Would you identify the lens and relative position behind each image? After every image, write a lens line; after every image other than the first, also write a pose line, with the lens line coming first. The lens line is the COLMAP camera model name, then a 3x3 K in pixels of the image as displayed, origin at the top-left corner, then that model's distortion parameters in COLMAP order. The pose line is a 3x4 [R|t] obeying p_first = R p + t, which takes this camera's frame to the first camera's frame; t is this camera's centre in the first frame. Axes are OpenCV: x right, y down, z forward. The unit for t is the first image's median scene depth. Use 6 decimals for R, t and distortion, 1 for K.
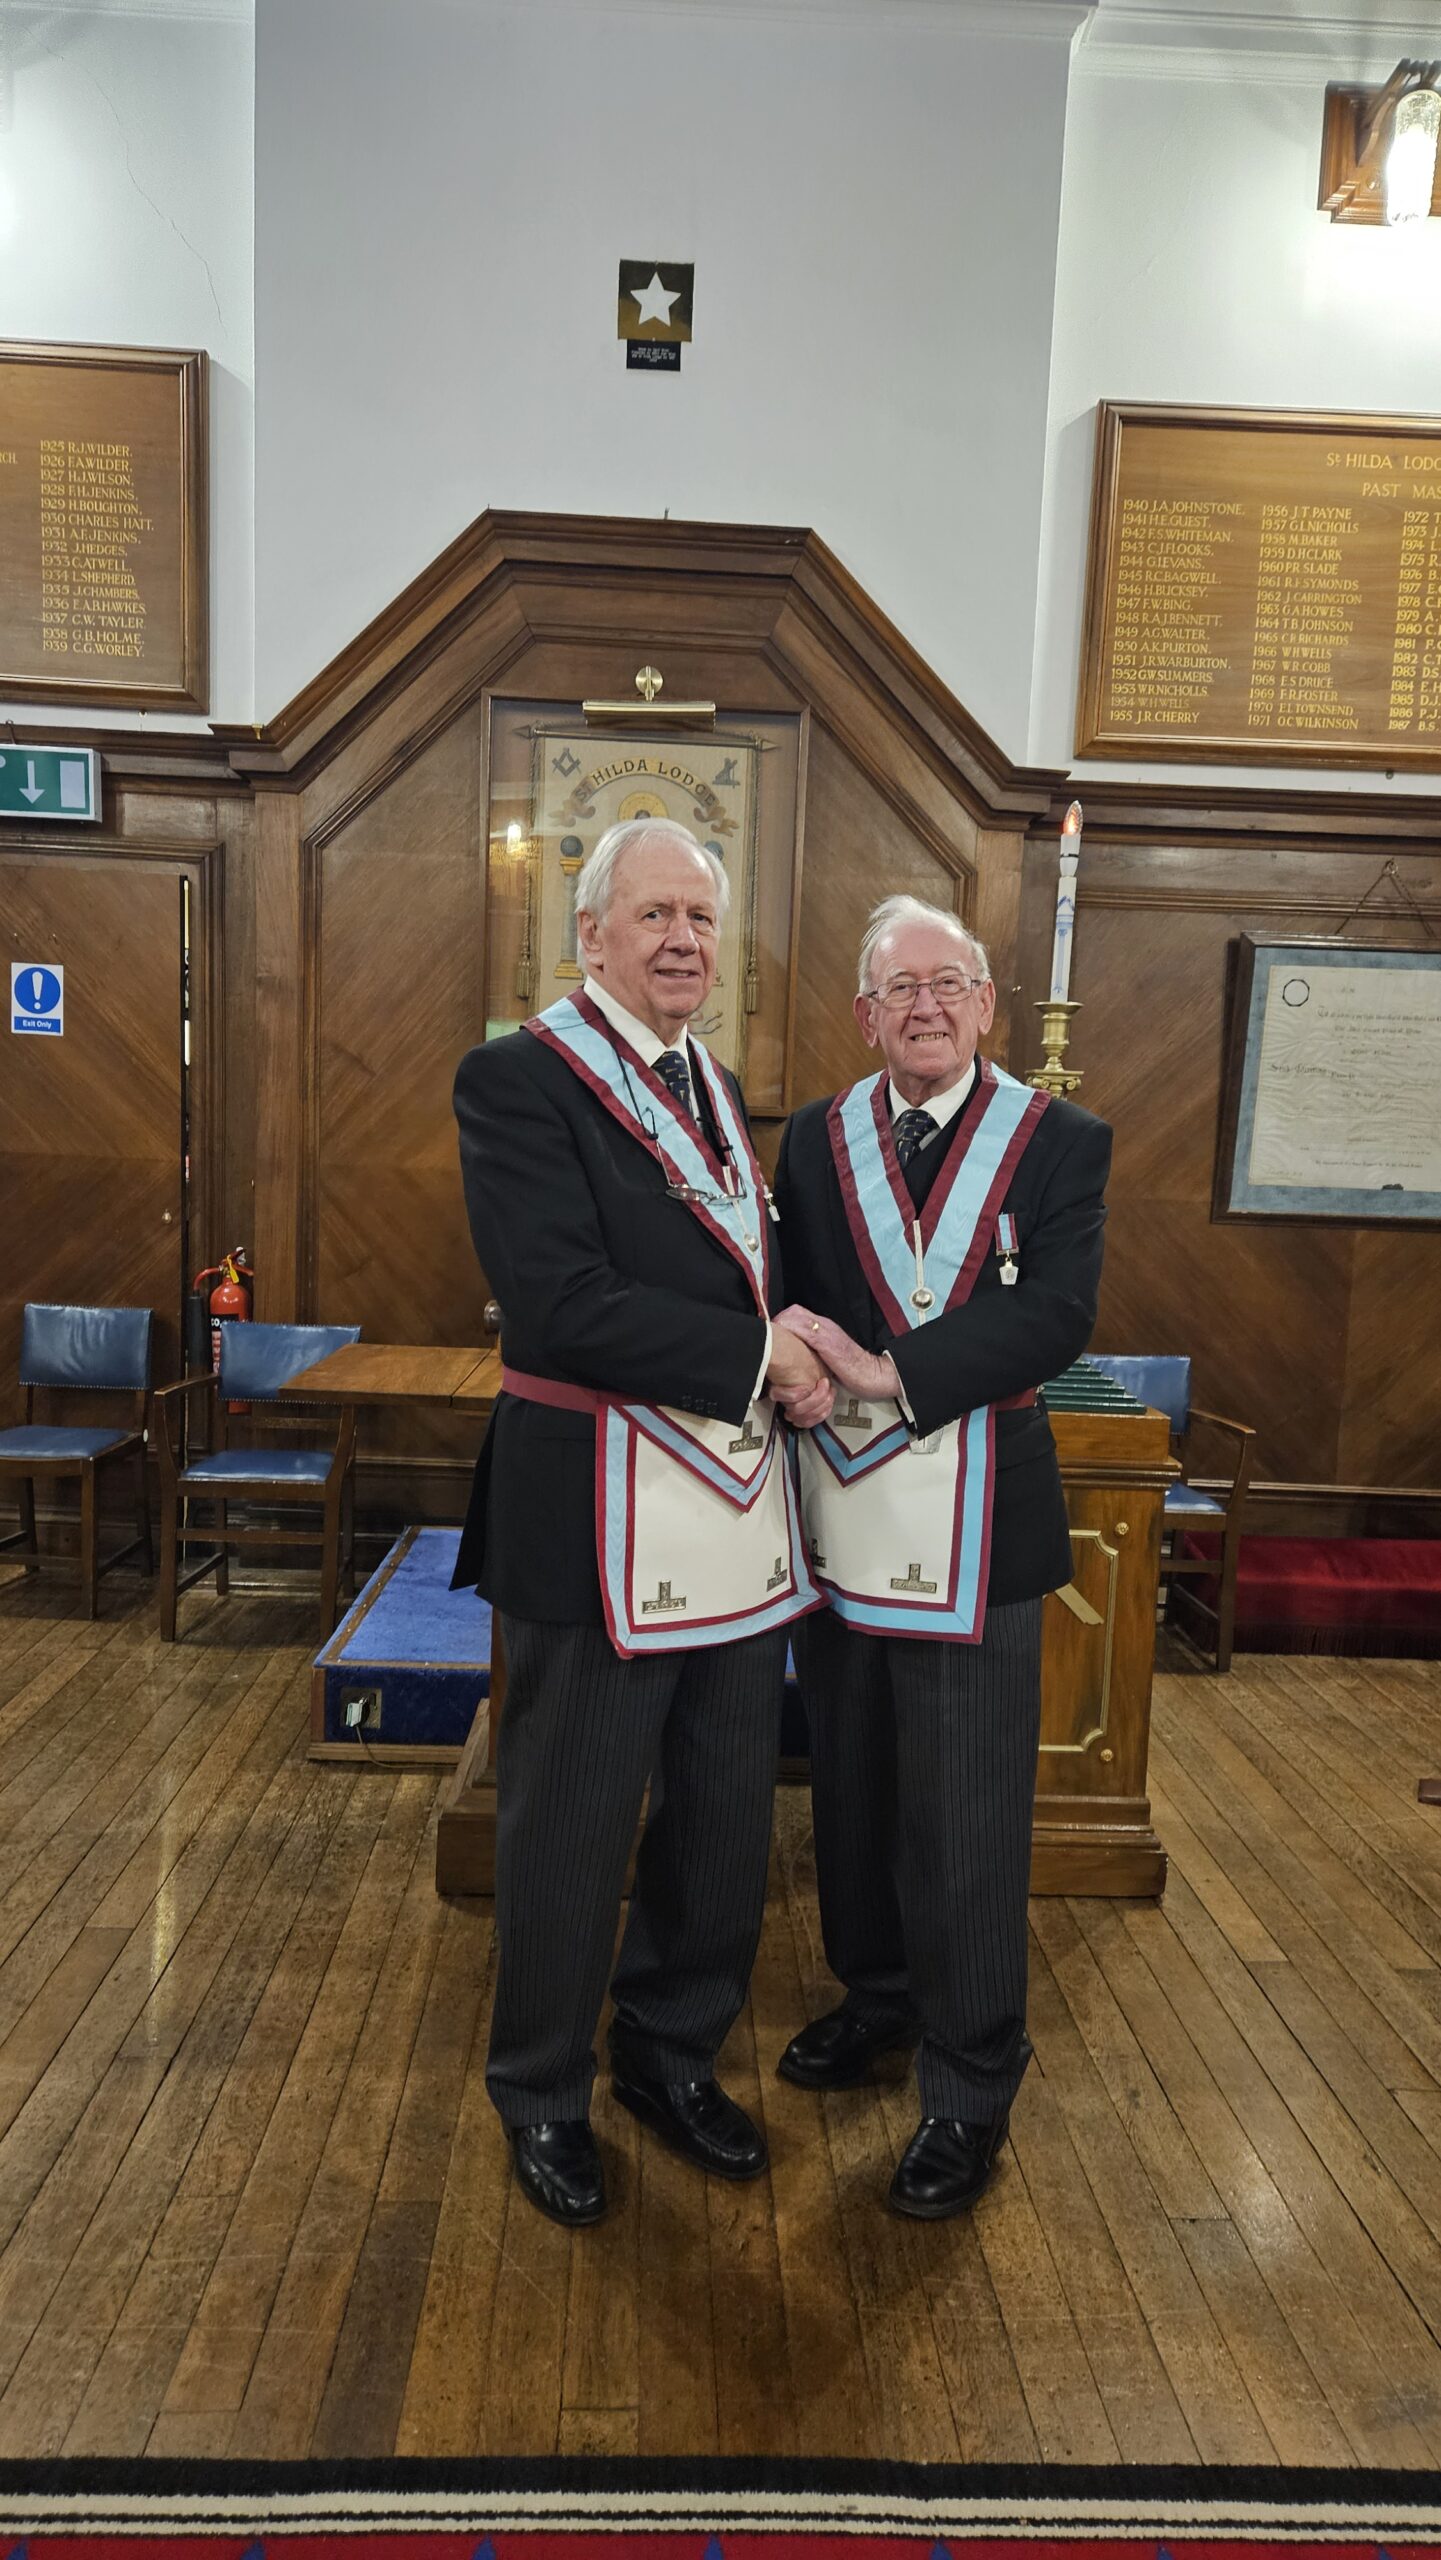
lens RADIAL K [[1886.4, 0, 720.5], [0, 1886.4, 1280.0], [0, 0, 1]] dist [0.104279, -0.099183]
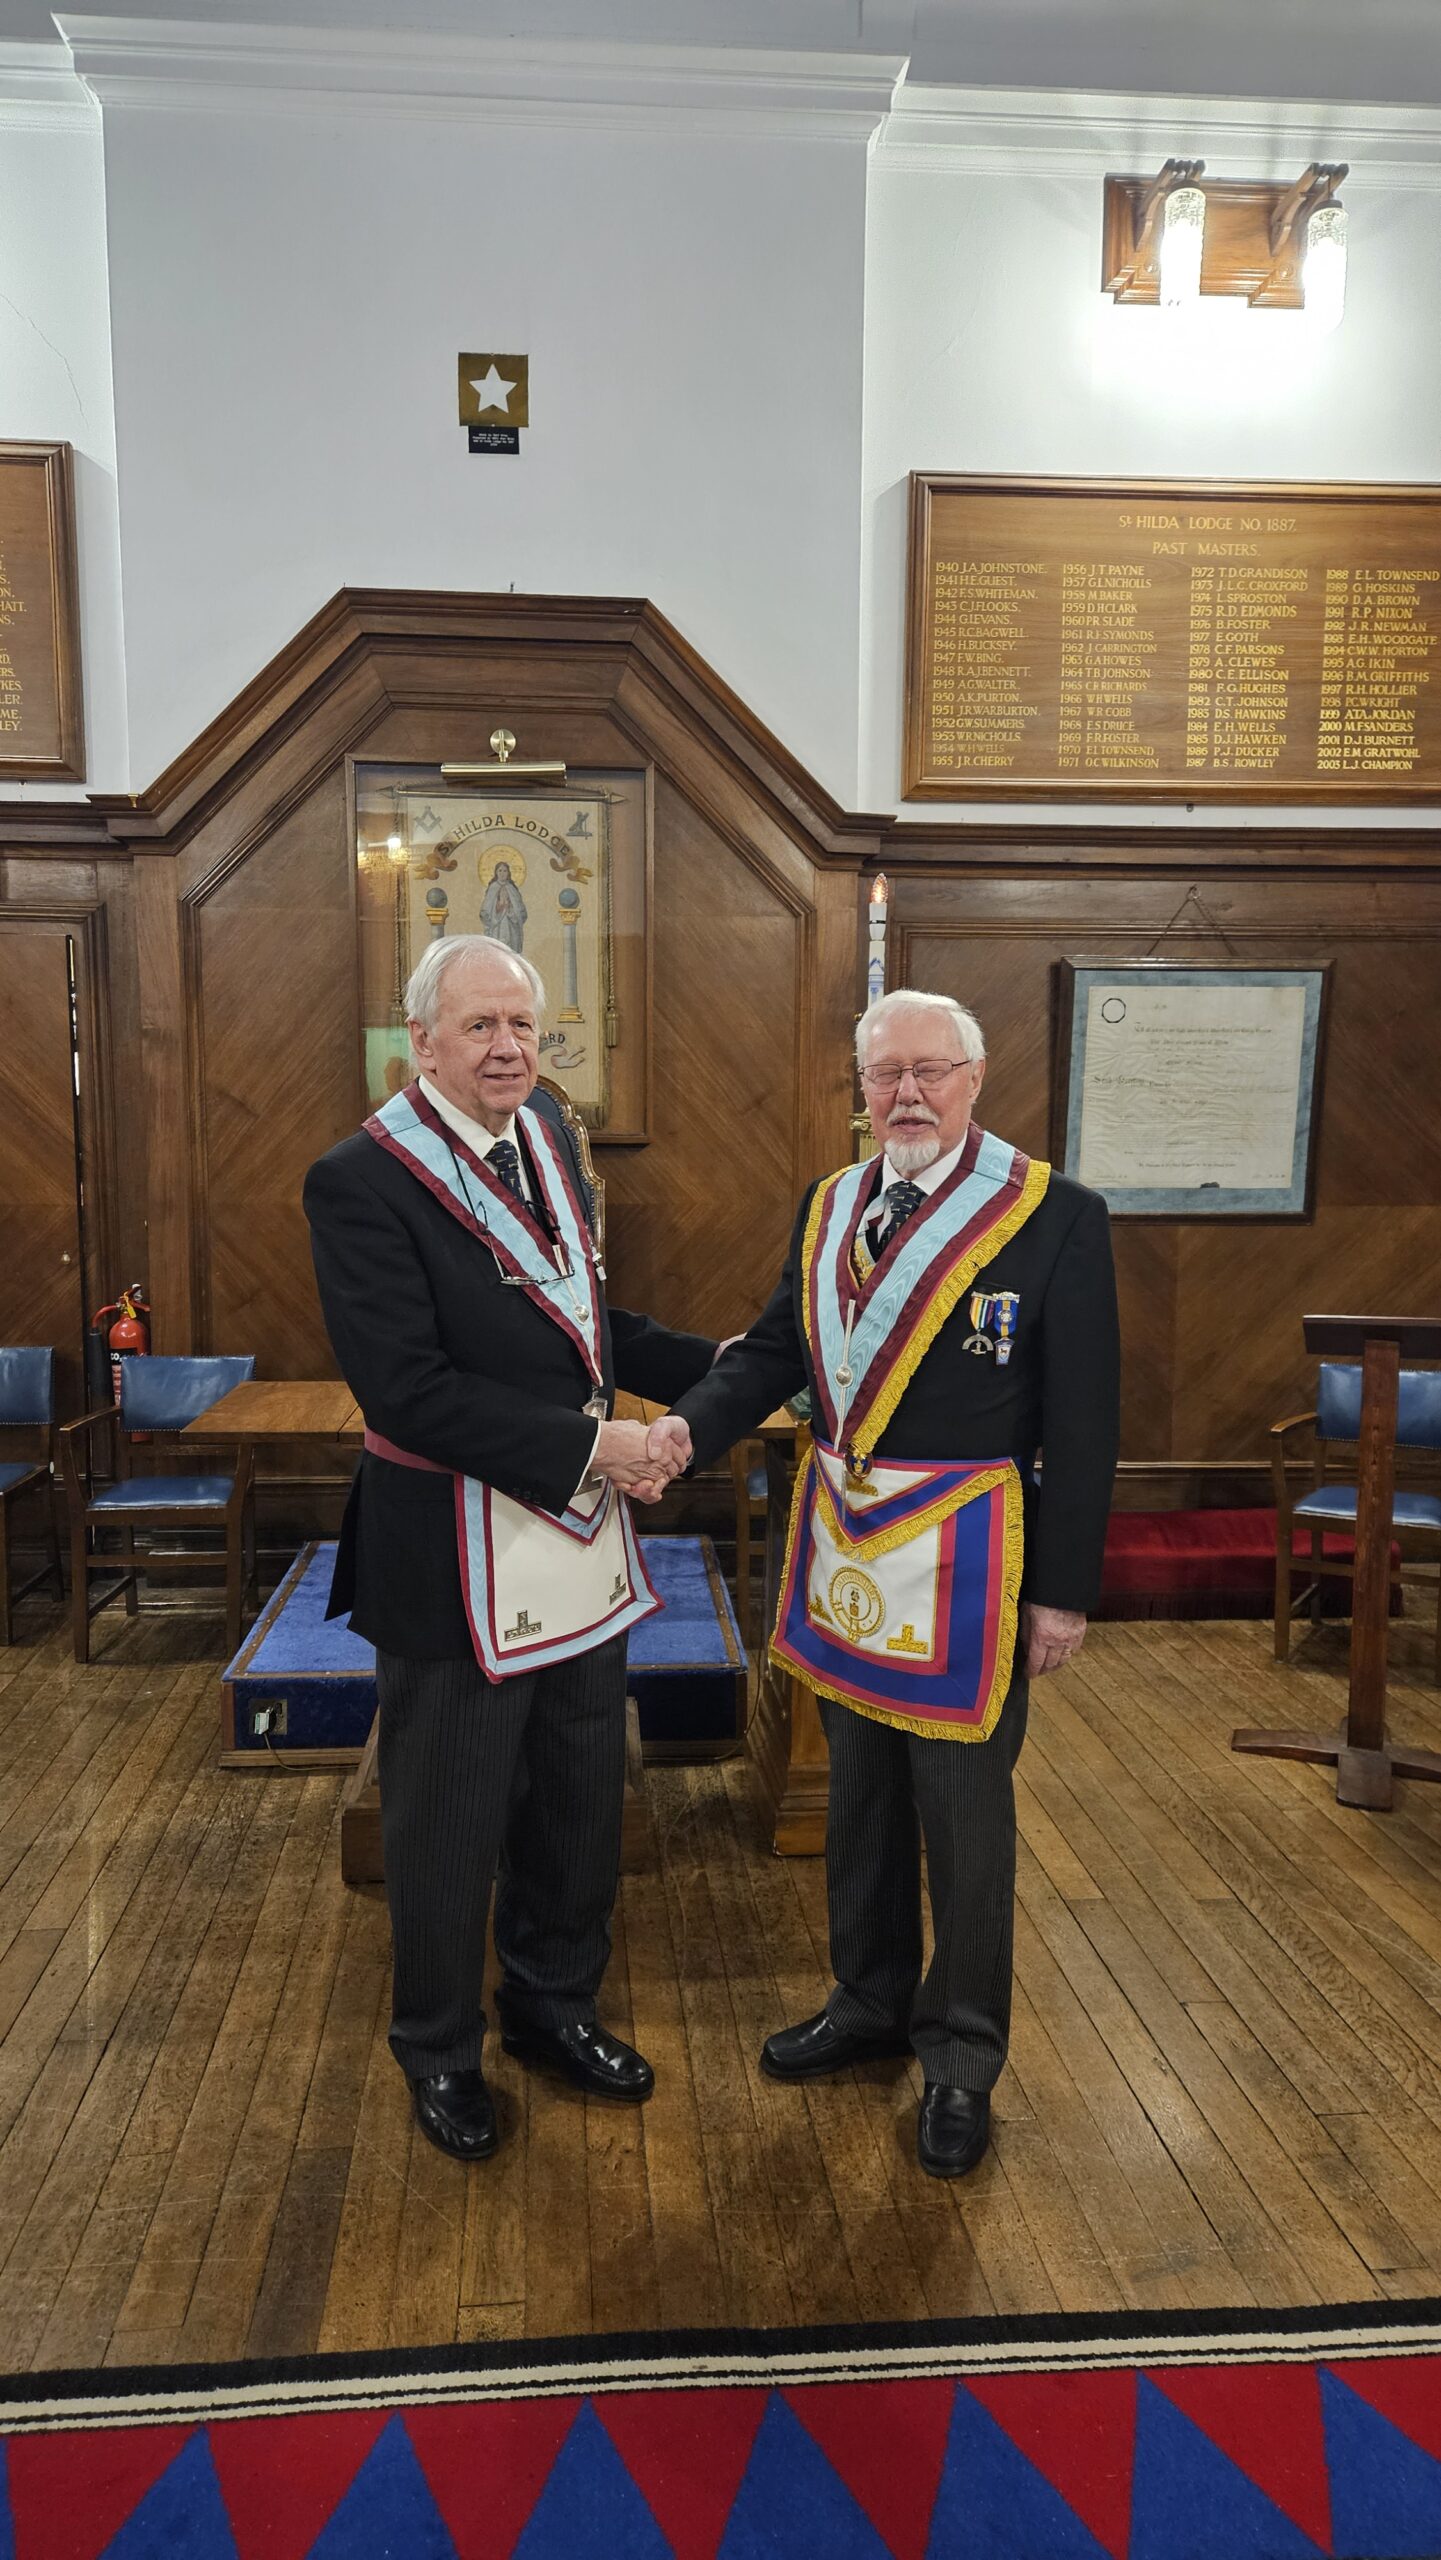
lens RADIAL K [[1888.1, 0, 702.7], [0, 1888.1, 1265.0], [0, 0, 1]] dist [0.108731, -0.114740]
pose [[0.998249, -0.040435, 0.043164, 0.016534], [0.040357, 0.999182, 0.002677, -0.019219], [-0.043237, -0.000930, 0.999064, -0.073579]]
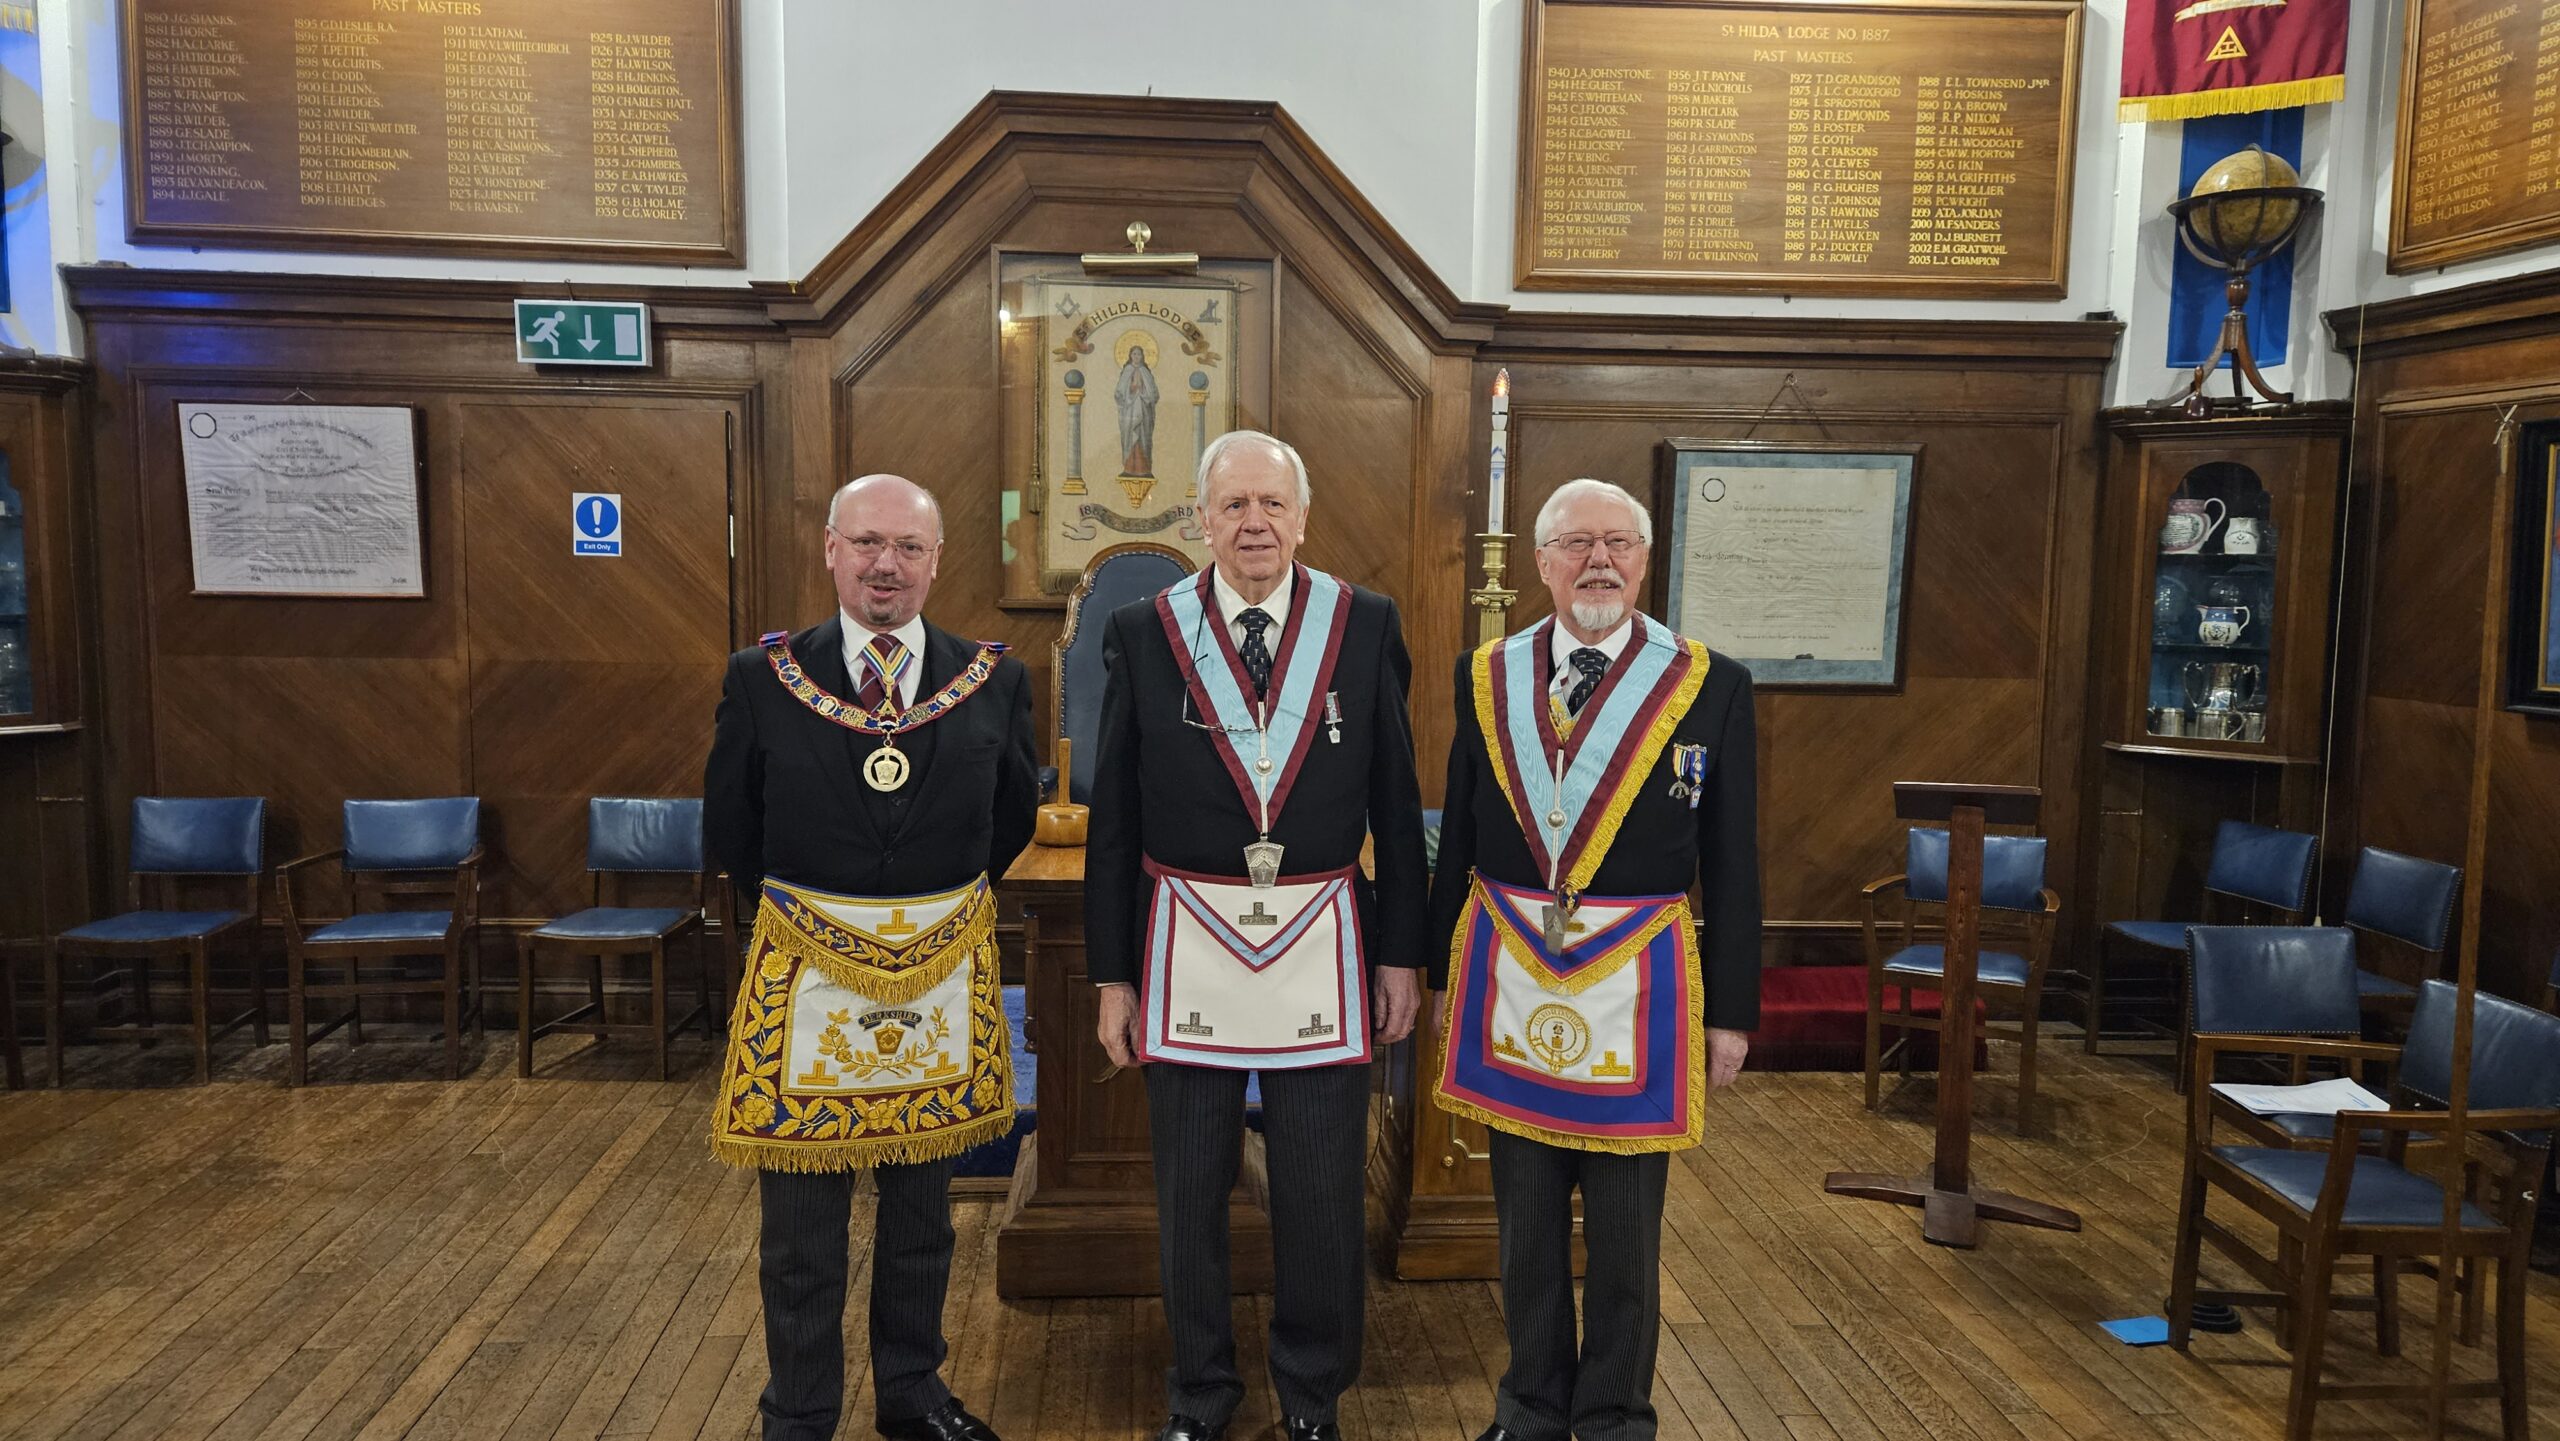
lens RADIAL K [[1888.1, 0, 1271.6], [0, 1888.1, 695.8], [0, 0, 1]] dist [0.108731, -0.114740]
pose [[0.998961, -0.029317, 0.034898, -0.005942], [0.029820, 0.999458, -0.013962, -0.020730], [-0.034470, 0.014988, 0.999293, -0.131378]]
